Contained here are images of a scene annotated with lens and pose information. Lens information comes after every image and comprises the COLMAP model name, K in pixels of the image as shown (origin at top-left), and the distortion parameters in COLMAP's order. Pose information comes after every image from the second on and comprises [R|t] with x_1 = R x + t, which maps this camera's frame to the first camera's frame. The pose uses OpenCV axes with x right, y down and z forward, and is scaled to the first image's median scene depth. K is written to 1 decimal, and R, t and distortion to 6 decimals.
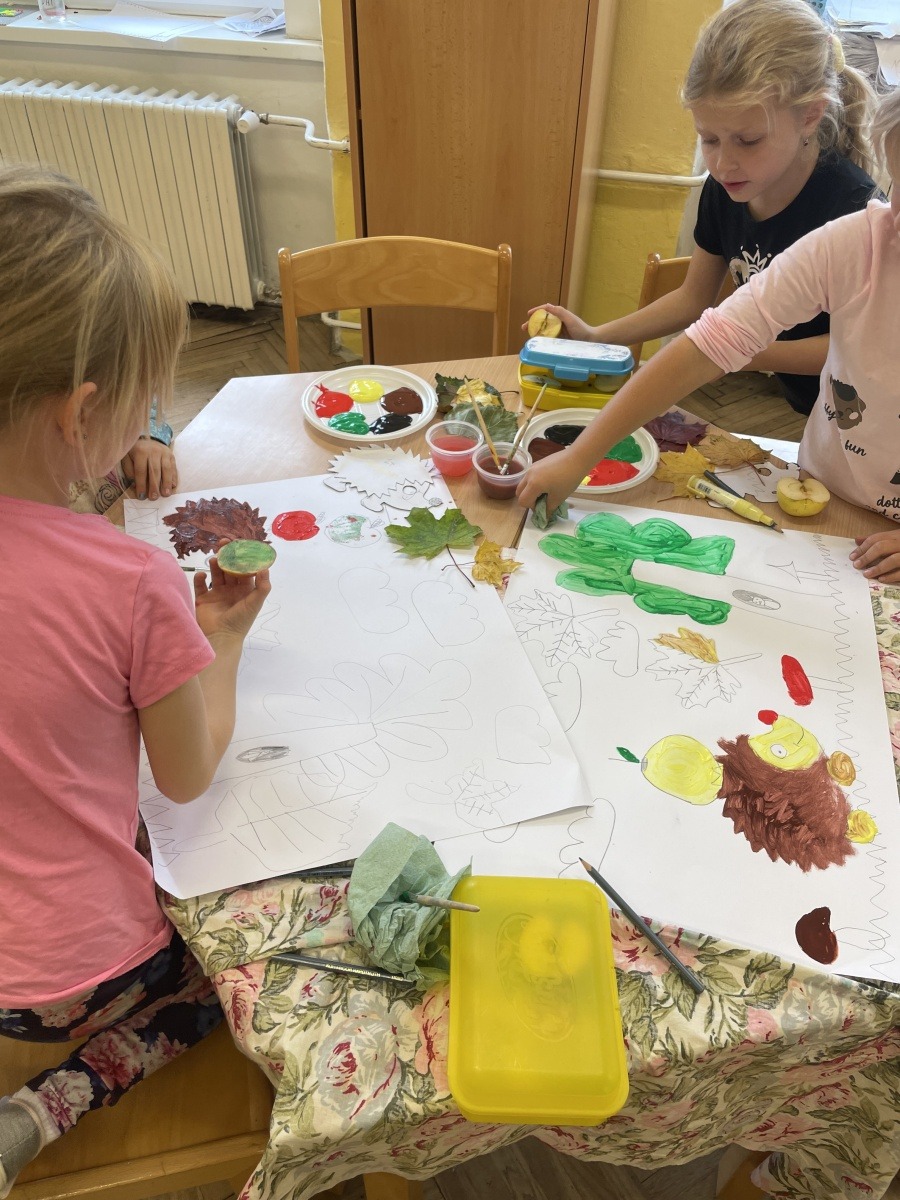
lens RADIAL K [[925.5, 0, 447.7], [0, 925.5, 579.8], [0, 0, 1]] dist [0.129806, -0.169622]
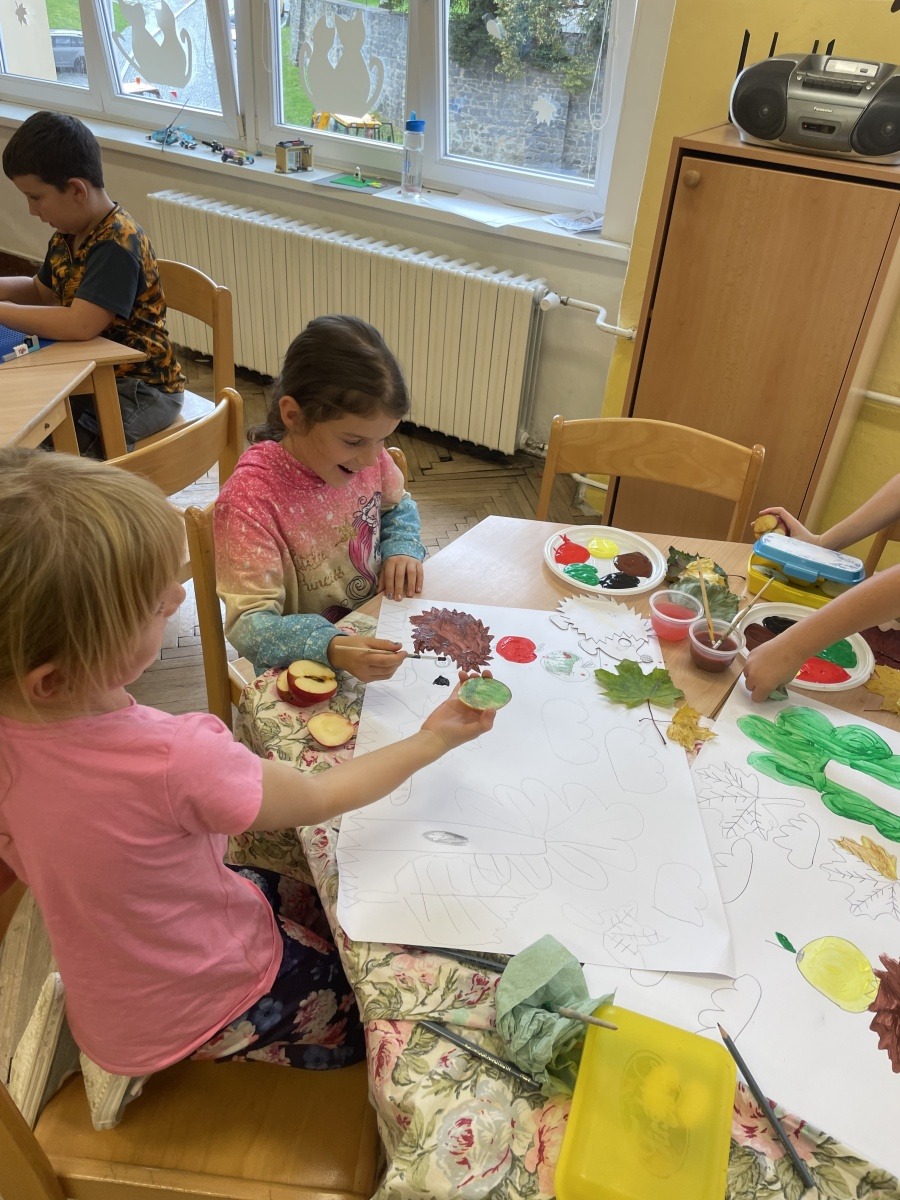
lens RADIAL K [[925.5, 0, 447.7], [0, 925.5, 579.8], [0, 0, 1]] dist [0.129806, -0.169622]
pose [[0.951856, 0.212144, -0.221282, -0.013390], [-0.242849, 0.962361, -0.122007, 0.017284], [0.187070, 0.169871, 0.967548, -0.125486]]
